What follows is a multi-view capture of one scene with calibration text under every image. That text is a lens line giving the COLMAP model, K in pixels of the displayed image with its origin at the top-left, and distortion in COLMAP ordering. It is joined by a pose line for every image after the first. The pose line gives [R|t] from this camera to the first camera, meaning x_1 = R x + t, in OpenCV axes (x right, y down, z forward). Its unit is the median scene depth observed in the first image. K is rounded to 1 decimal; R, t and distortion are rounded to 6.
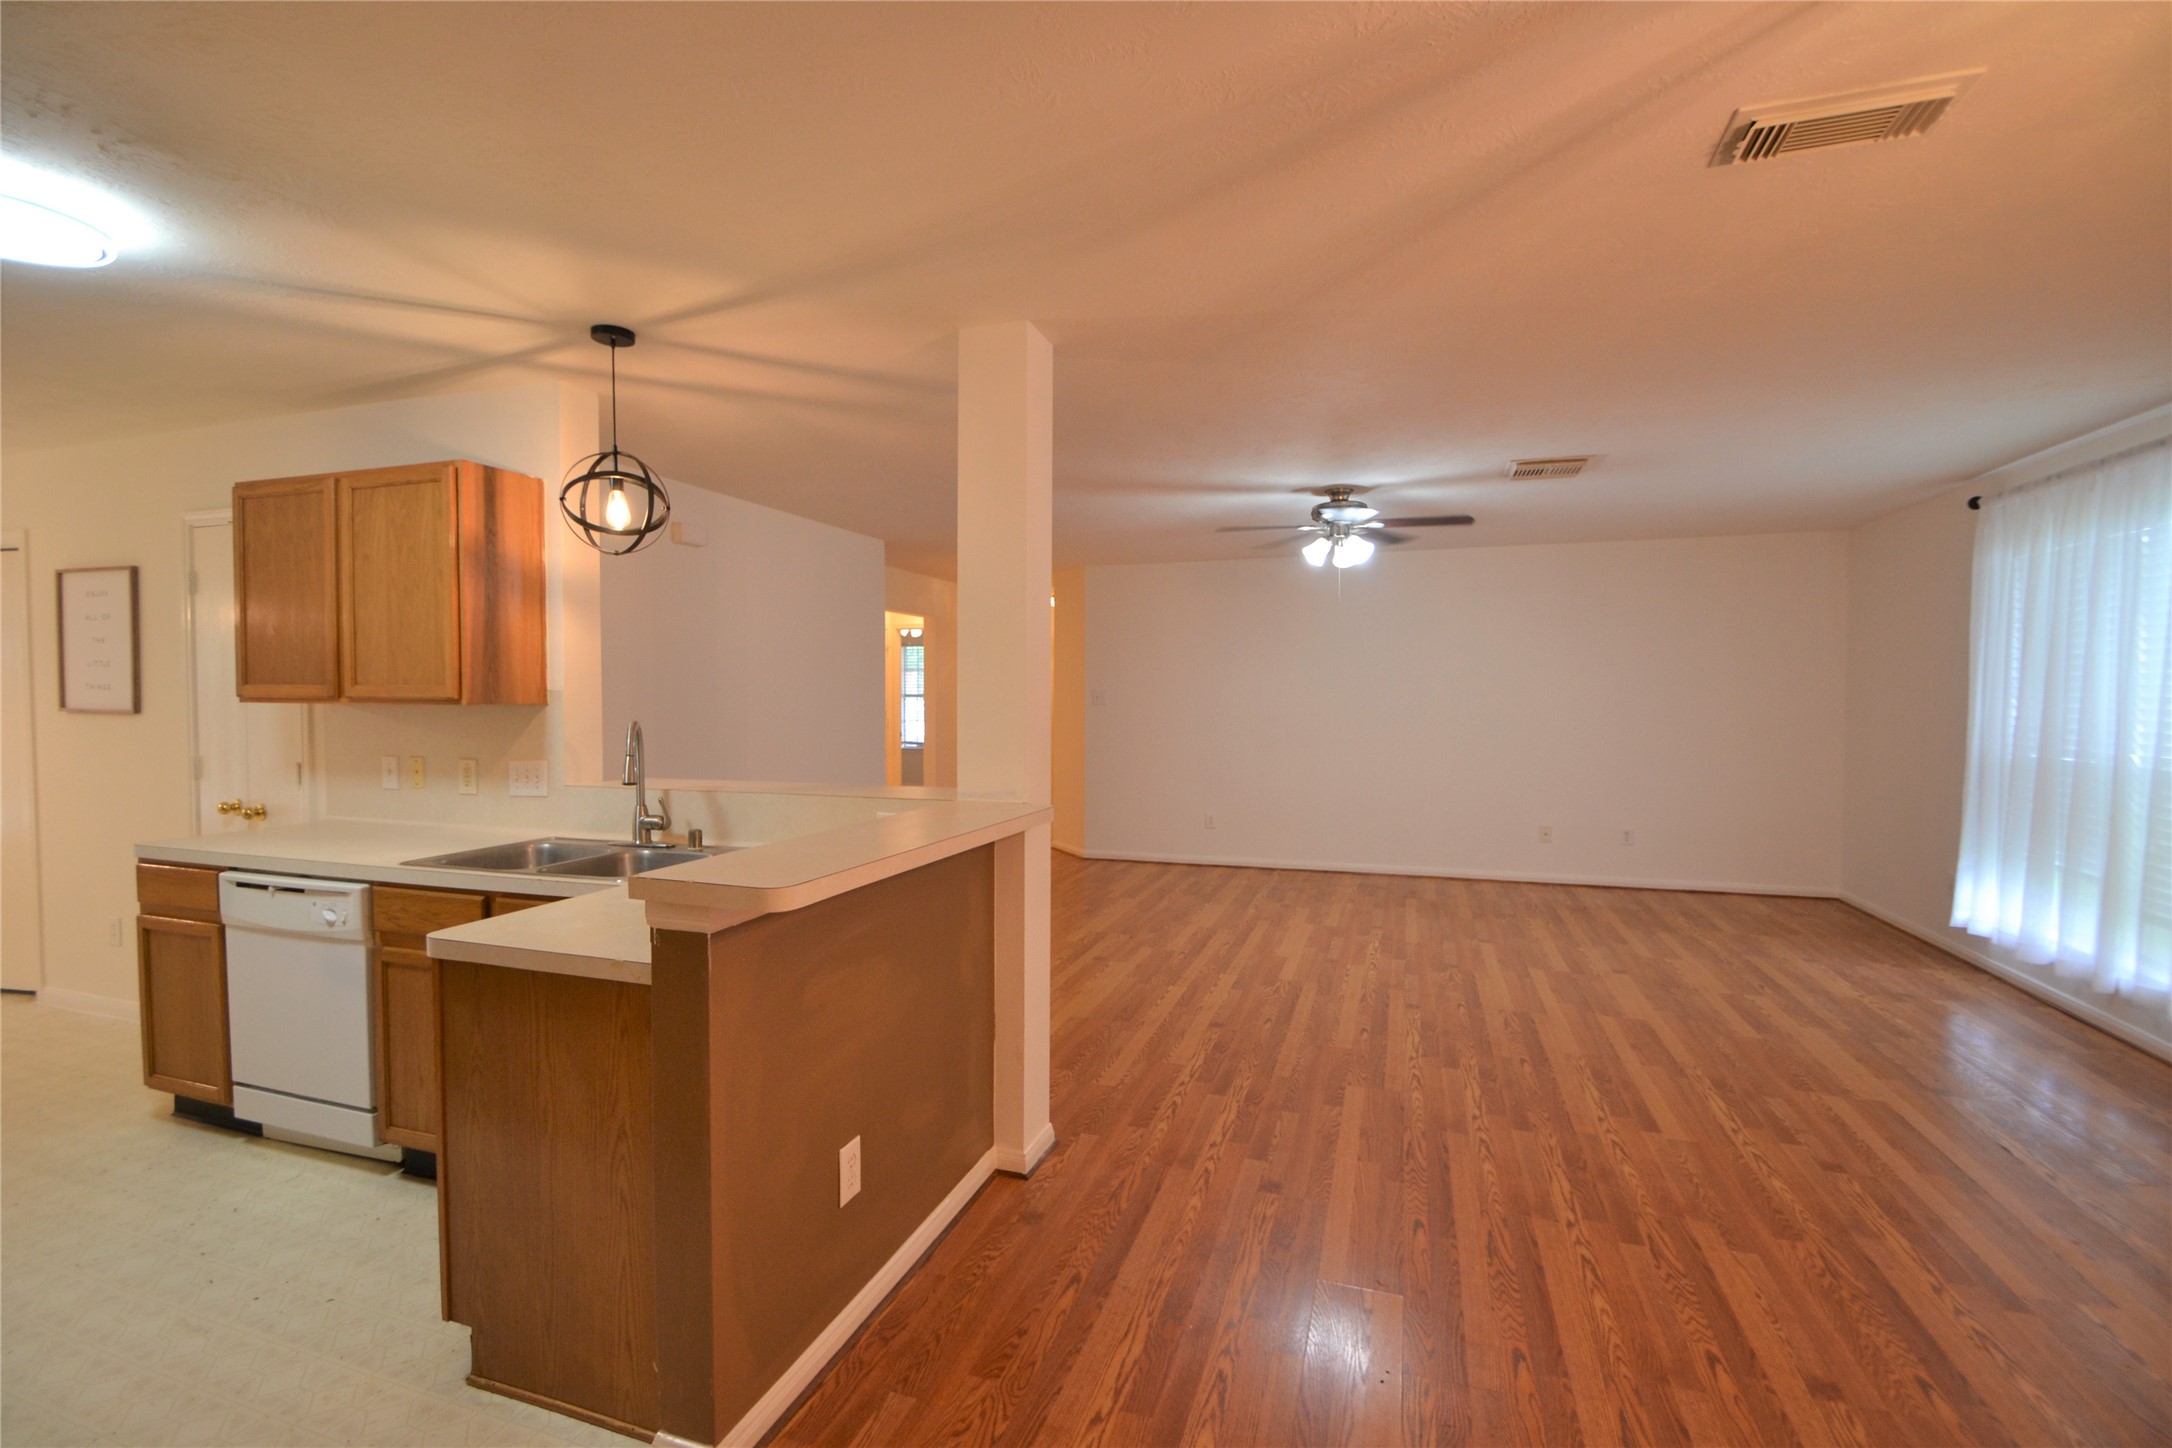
lens RADIAL K [[979.9, 0, 1074.1], [0, 979.9, 726.5], [0, 0, 1]] dist [0.018031, -0.020964]
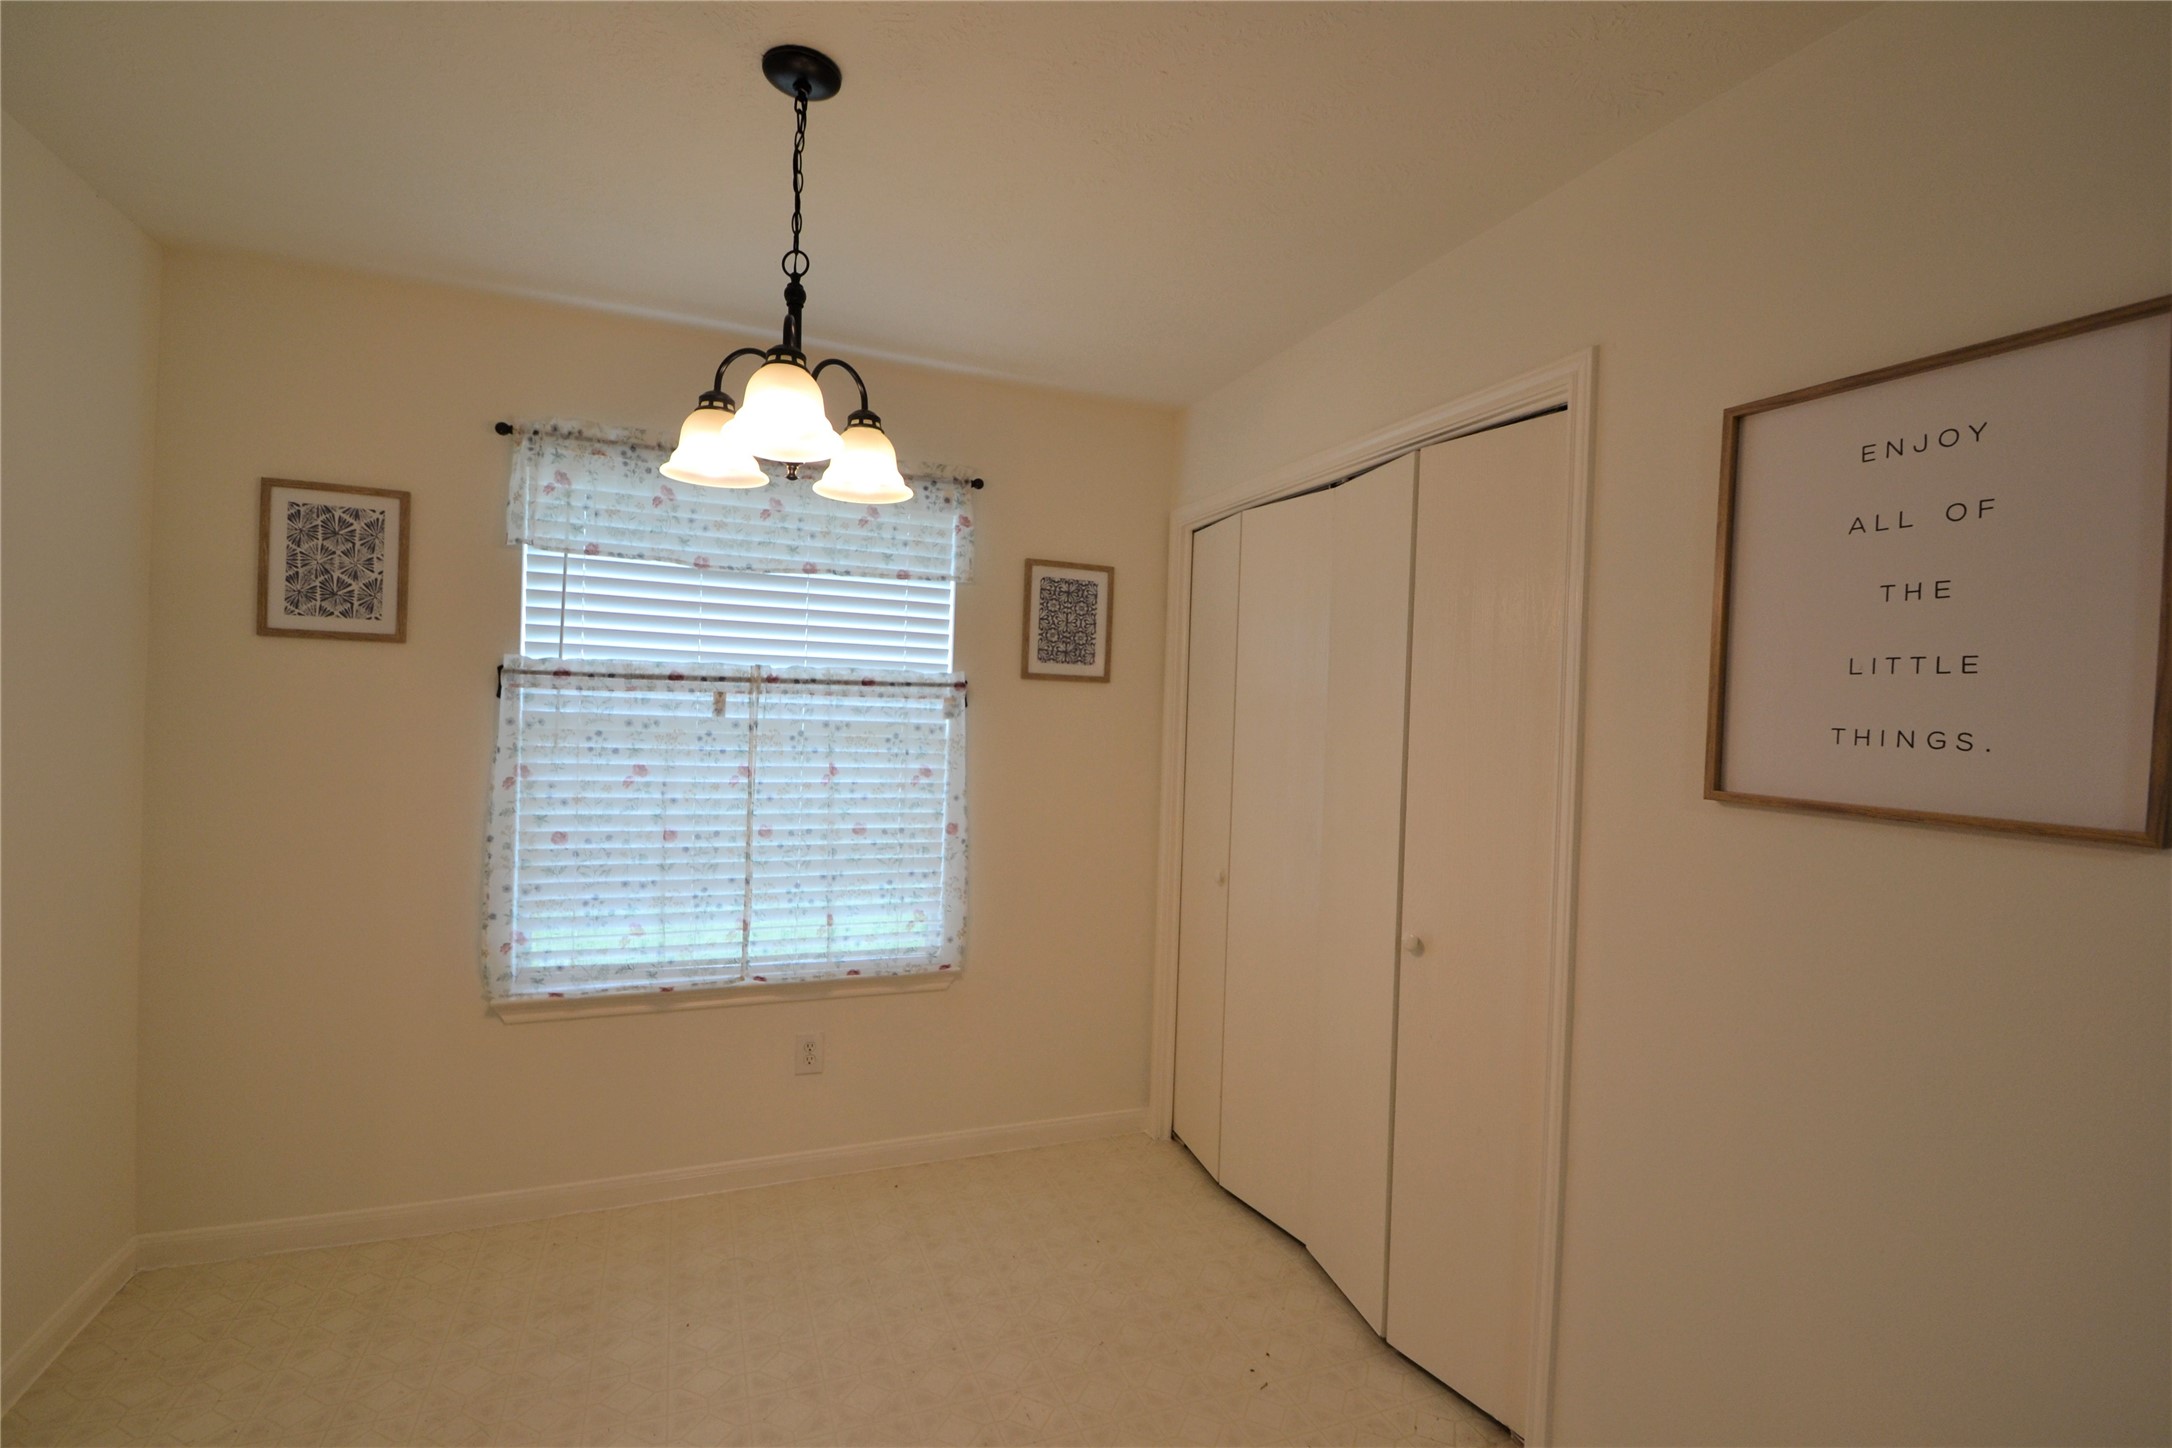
lens RADIAL K [[971.4, 0, 1077.0], [0, 971.4, 720.4], [0, 0, 1]] dist [0.003453, -0.009470]
pose [[0.652156, 0.027534, -0.757585, -1.112127], [-0.063906, 0.997780, -0.018749, -0.028447], [0.755386, 0.060642, 0.652468, 0.705003]]
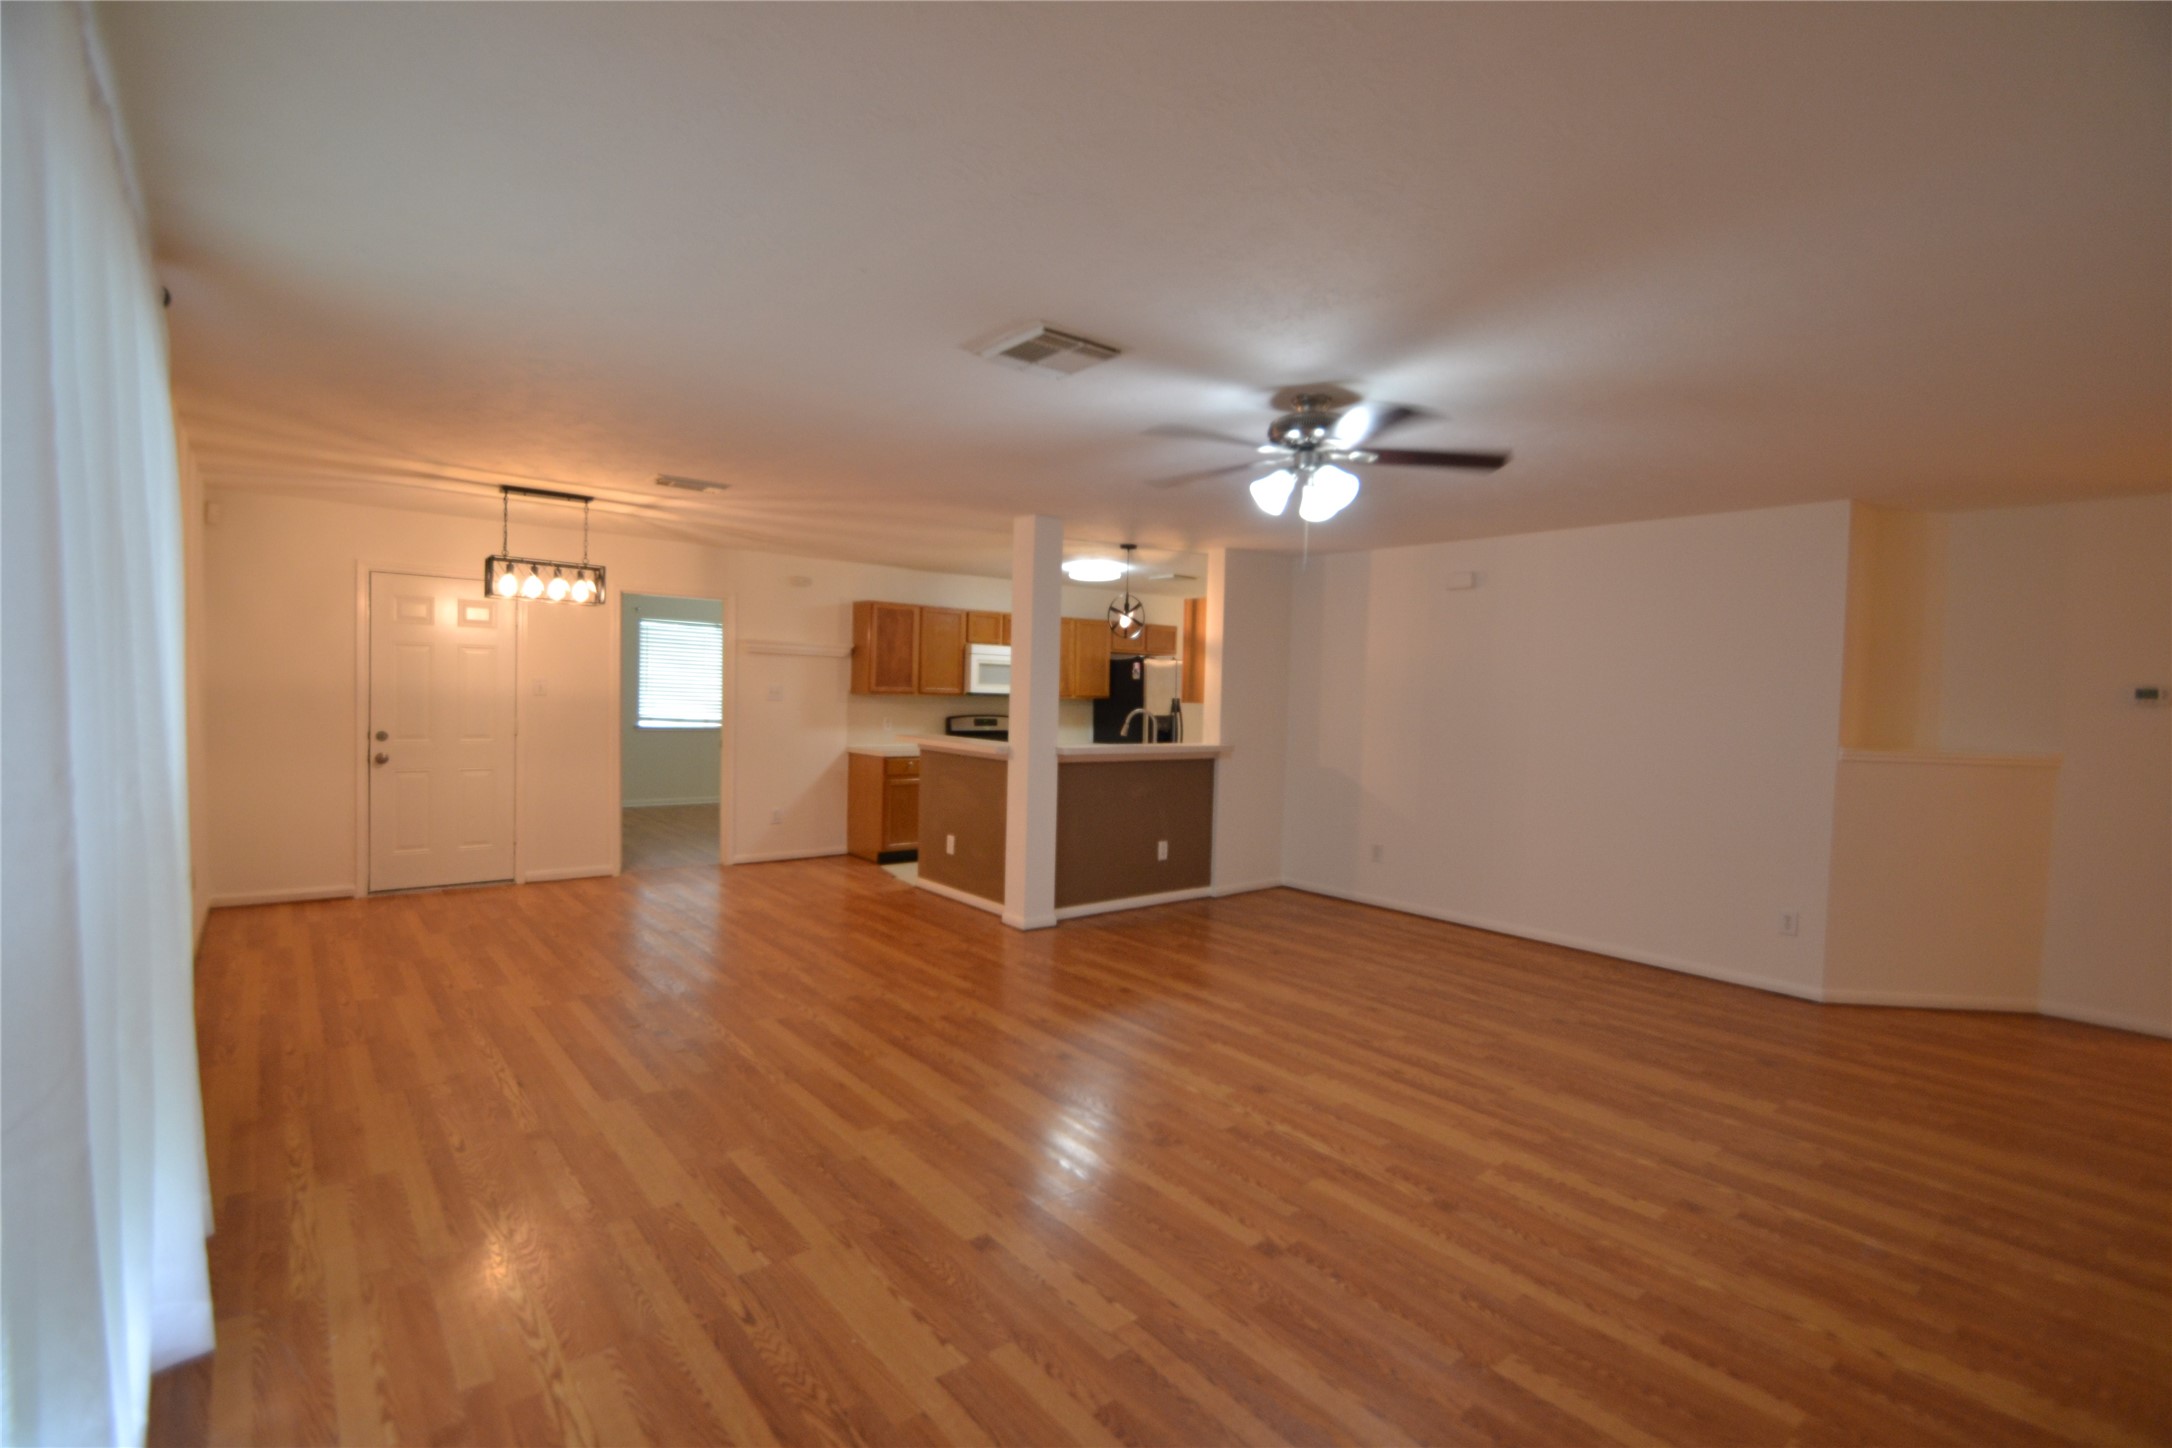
lens RADIAL K [[987.2, 0, 1075.5], [0, 987.2, 723.3], [0, 0, 1]] dist [0.019016, -0.022264]
pose [[-0.532808, 0.013566, -0.846128, 1.347489], [-0.059265, 0.996818, 0.053301, -0.073426], [0.844158, 0.078545, -0.530309, 1.809173]]
